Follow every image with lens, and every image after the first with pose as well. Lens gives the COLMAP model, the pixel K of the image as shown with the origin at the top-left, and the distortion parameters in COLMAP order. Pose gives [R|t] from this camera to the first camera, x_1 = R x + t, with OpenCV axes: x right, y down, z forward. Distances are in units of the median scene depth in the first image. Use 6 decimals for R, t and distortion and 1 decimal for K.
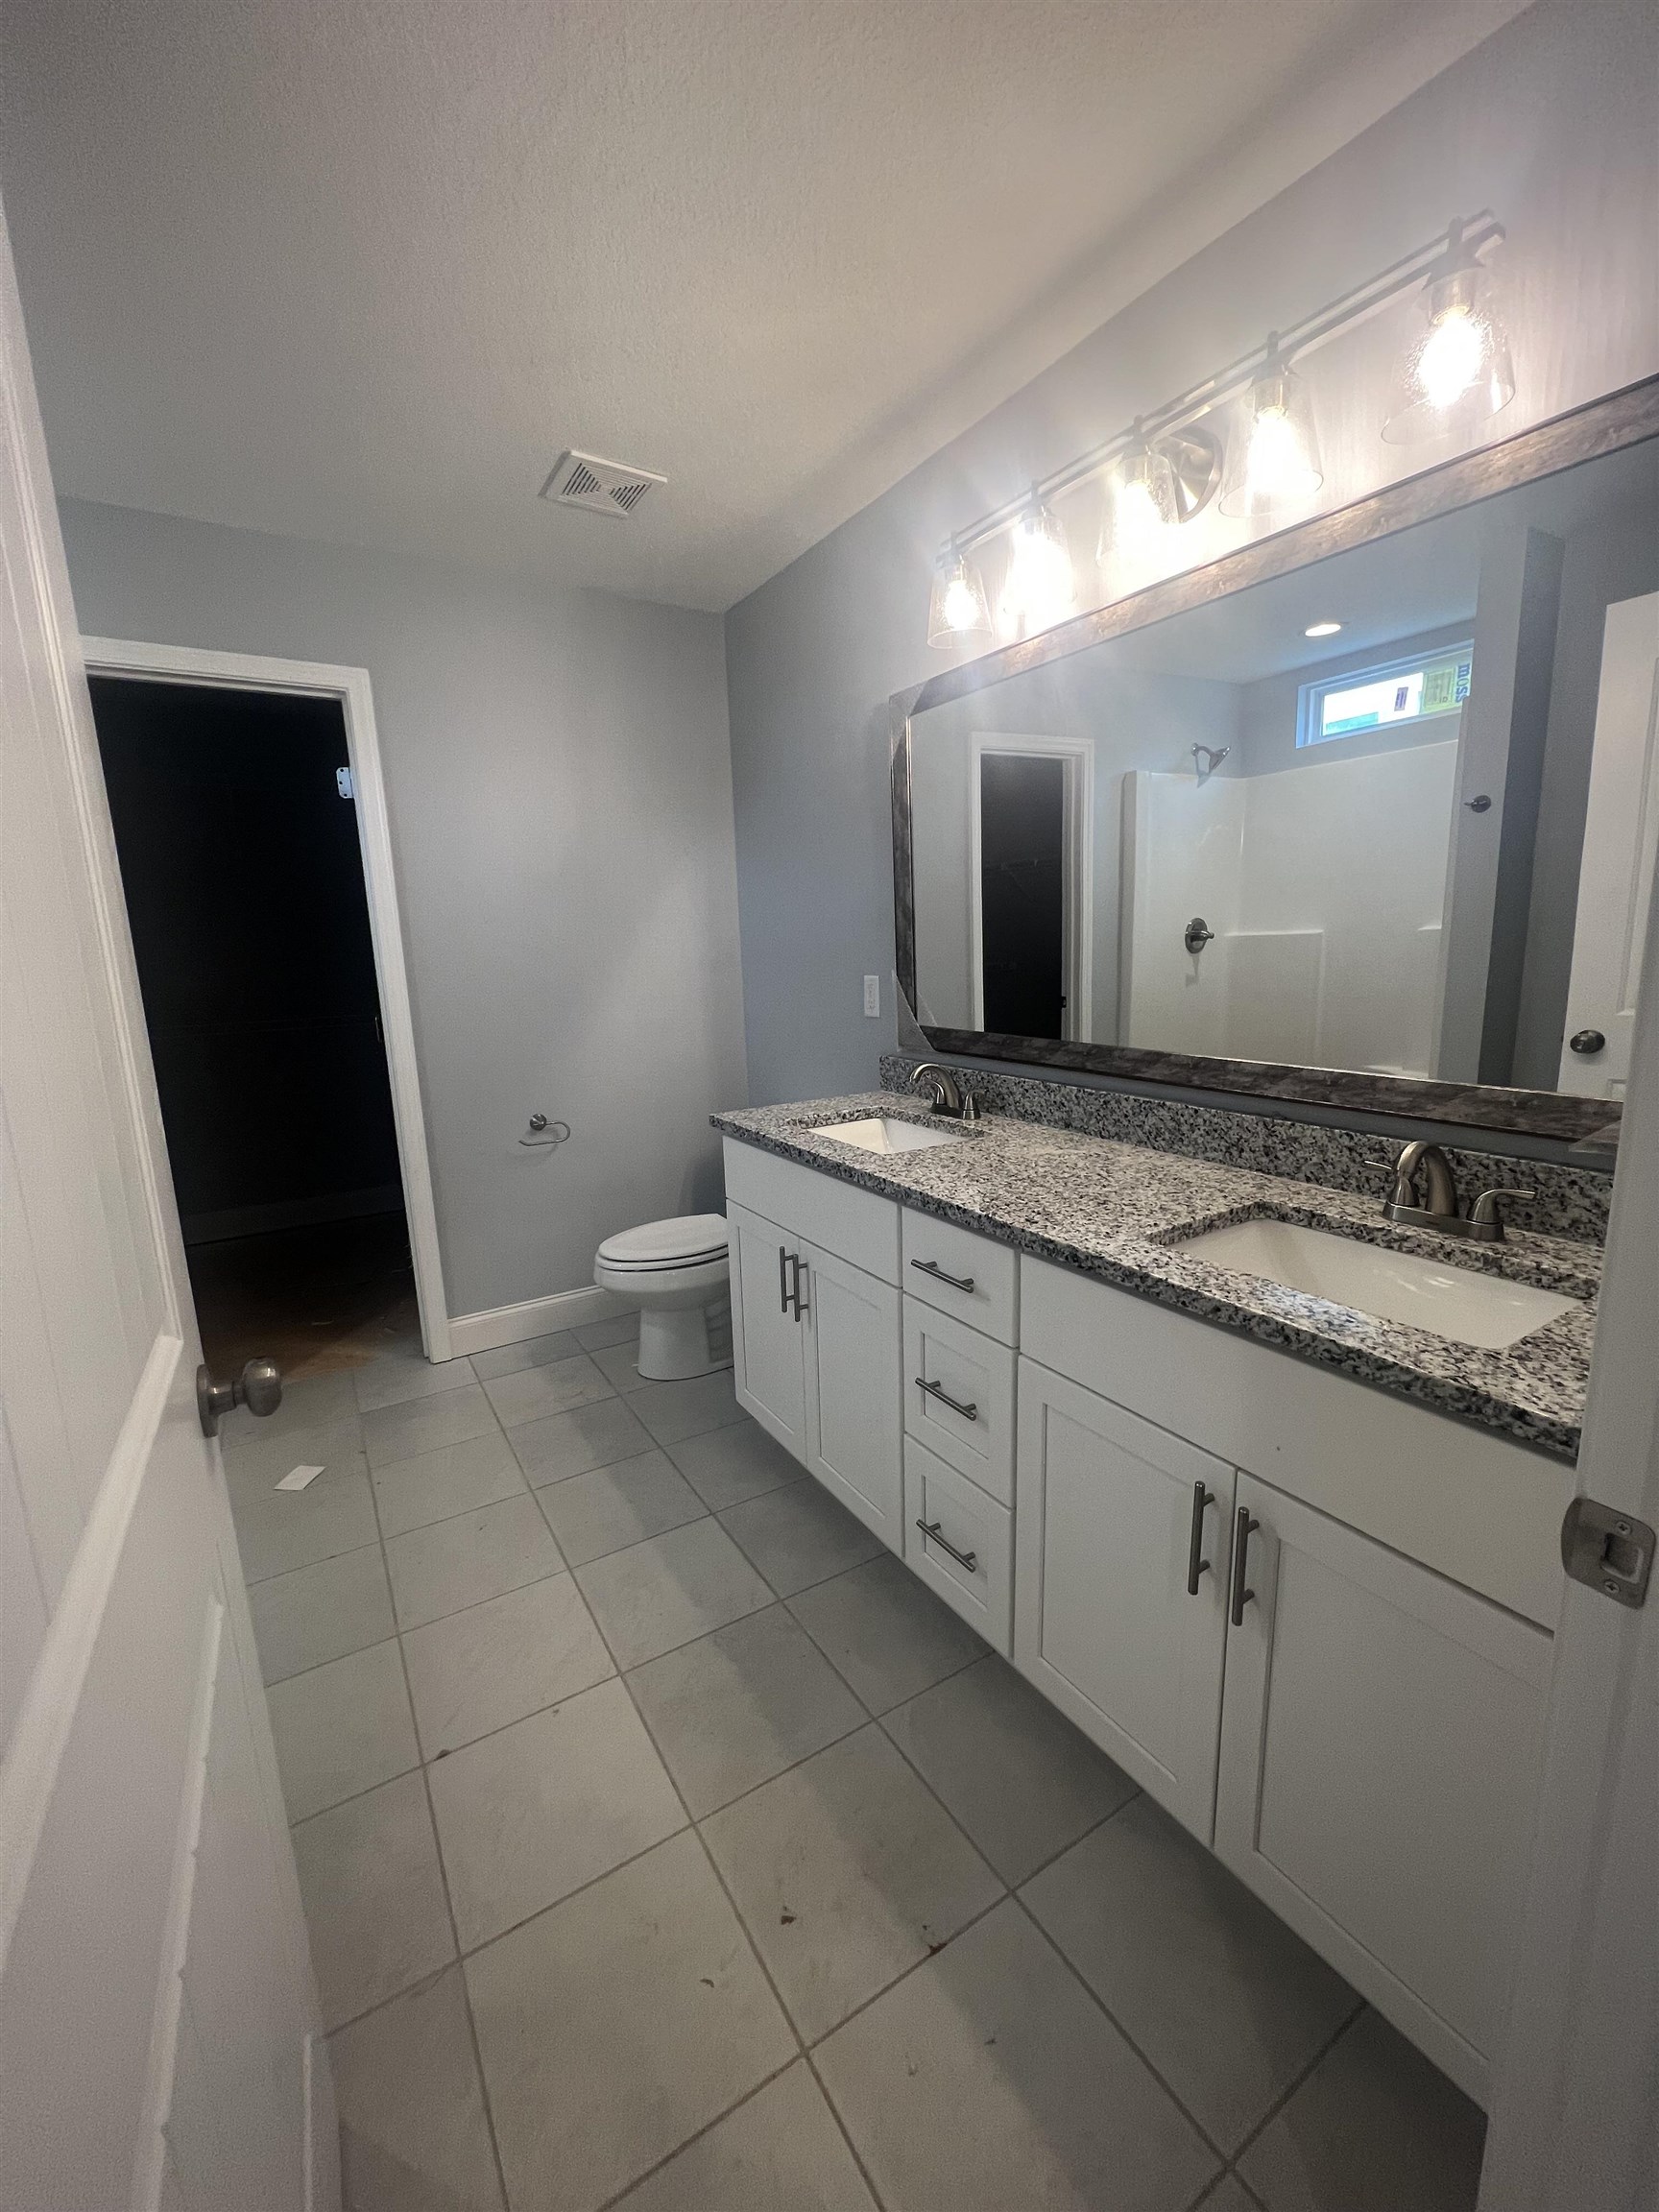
lens RADIAL K [[886.2, 0, 829.5], [0, 886.2, 1106.0], [0, 0, 1]] dist [-0.001532, 0.000539]
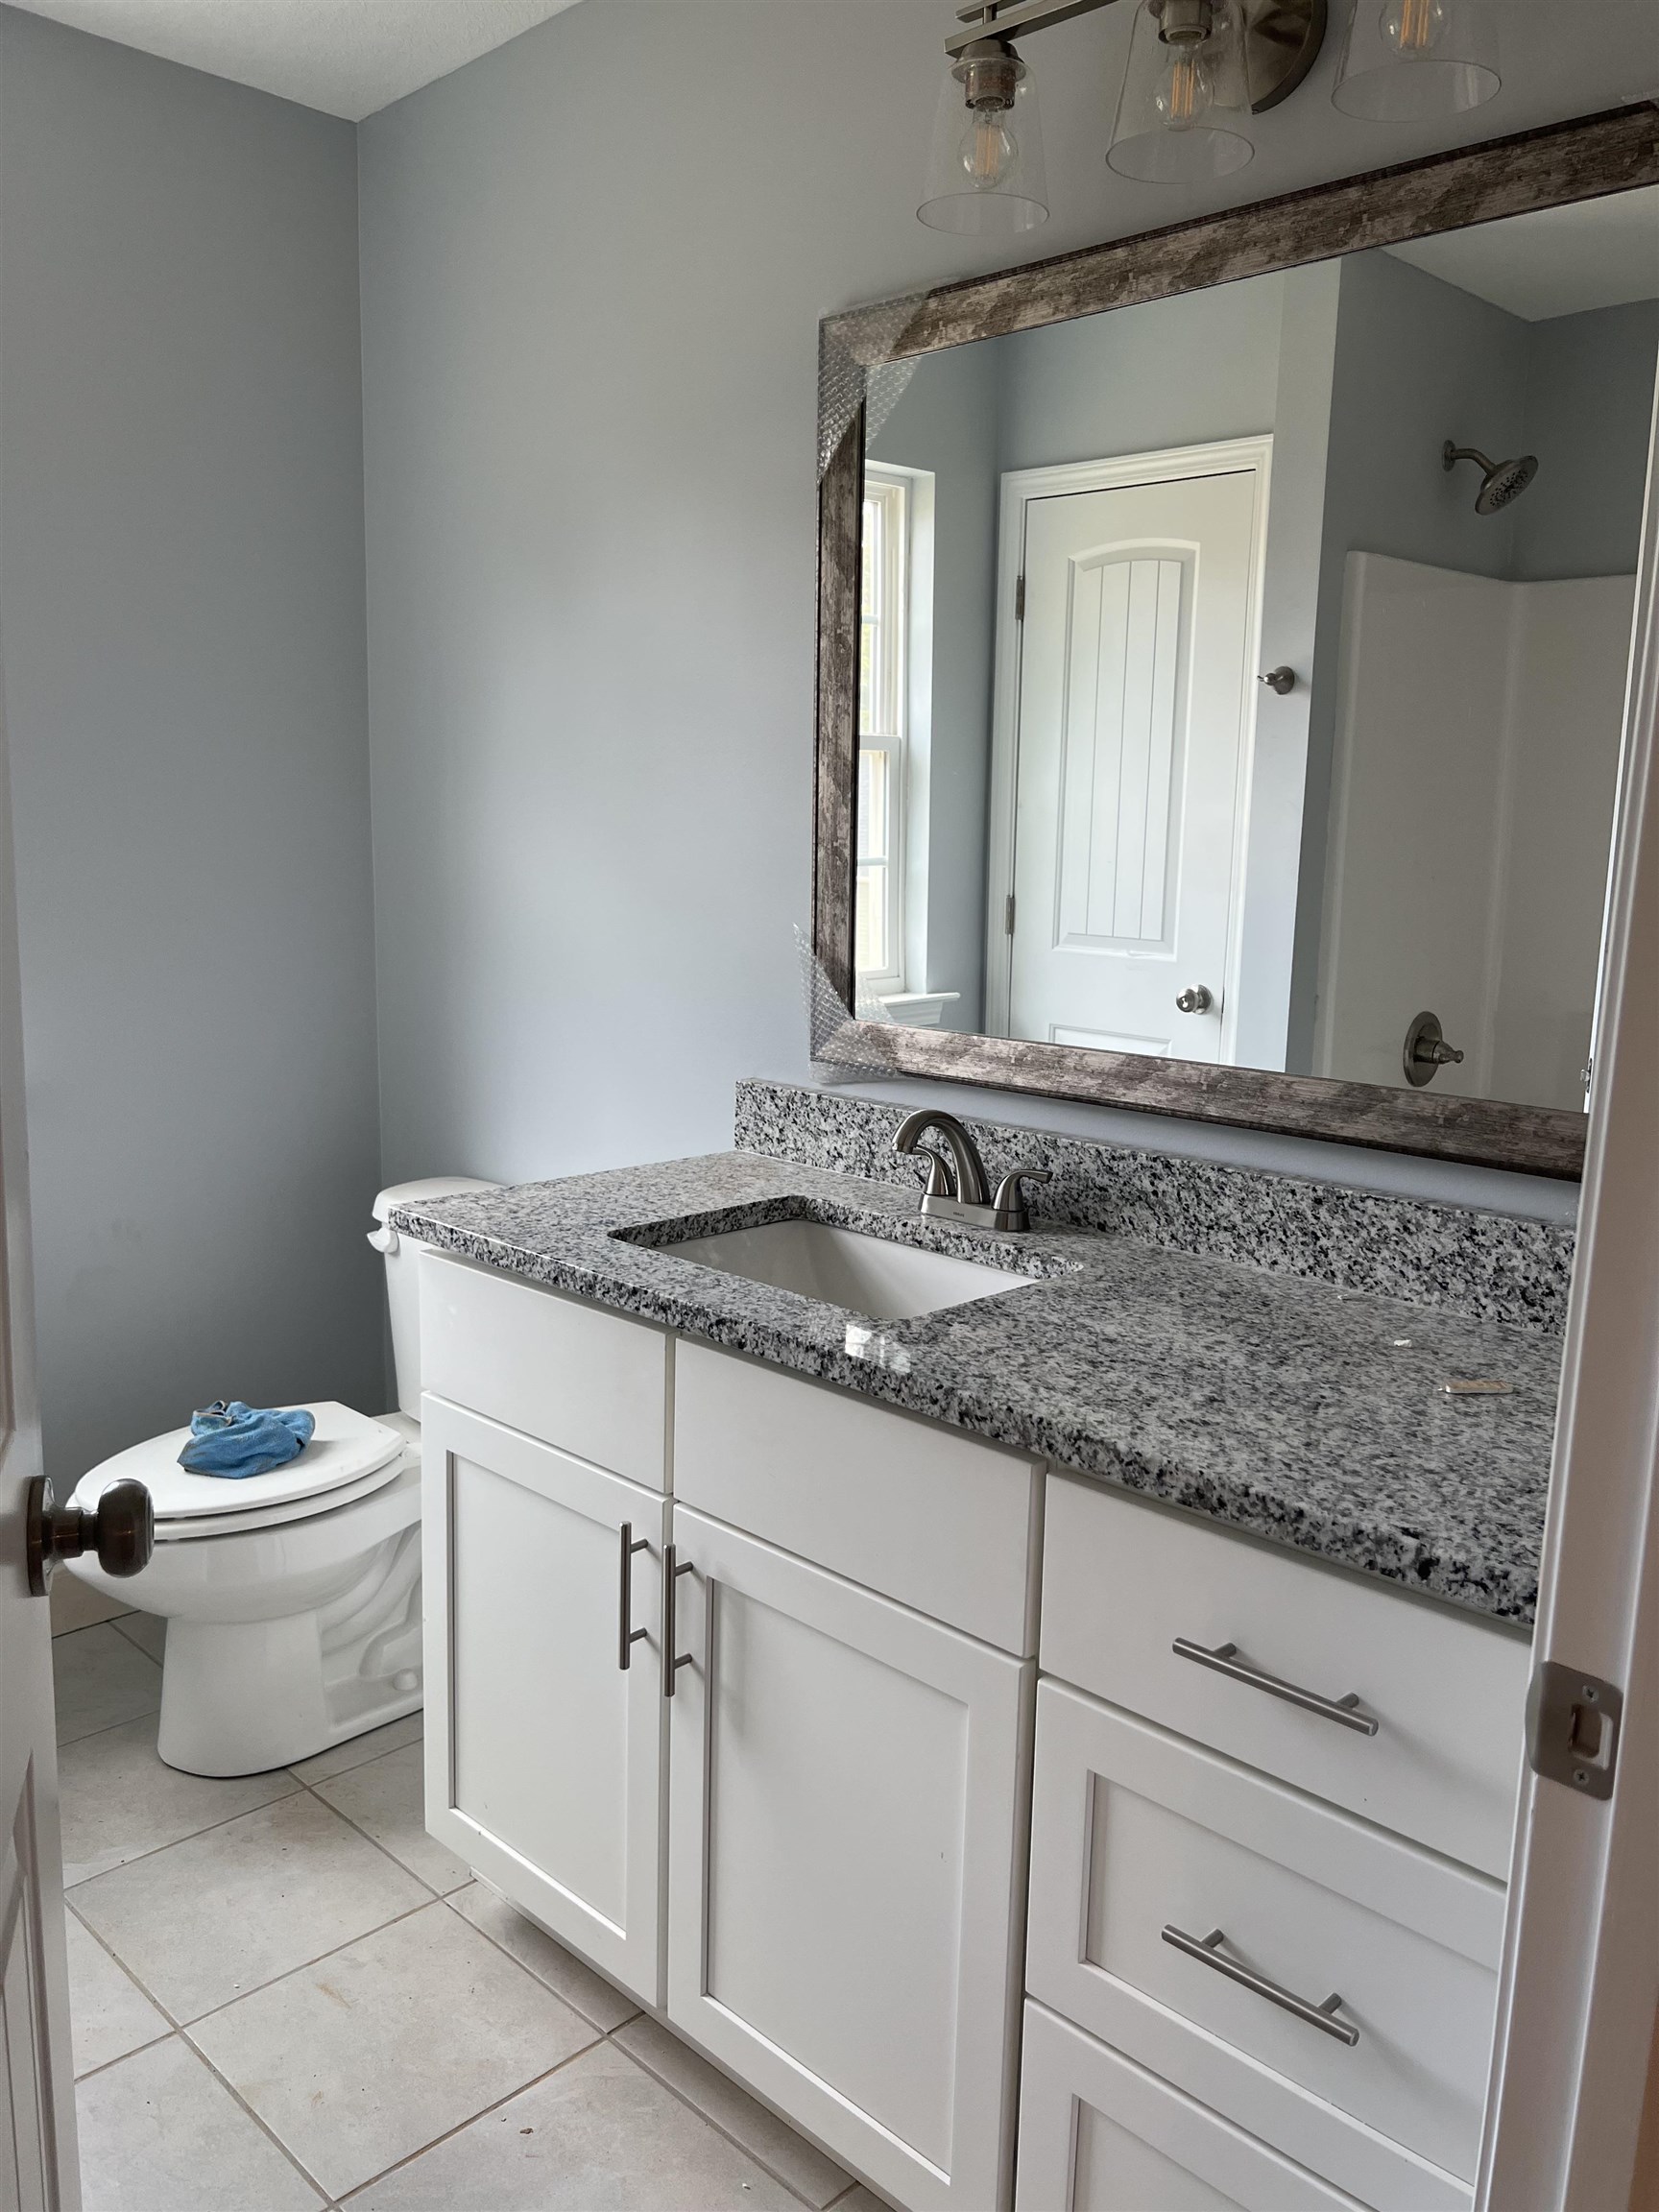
lens RADIAL K [[1460.0, 0, 829.5], [0, 1460.0, 1106.0], [0, 0, 1]] dist [0.034397, 0.000477]
pose [[0.955539, 0.004553, 0.294830, -0.172161], [-0.003277, 0.999983, -0.004822, -0.044276], [-0.294847, 0.003641, 0.955538, 0.273153]]
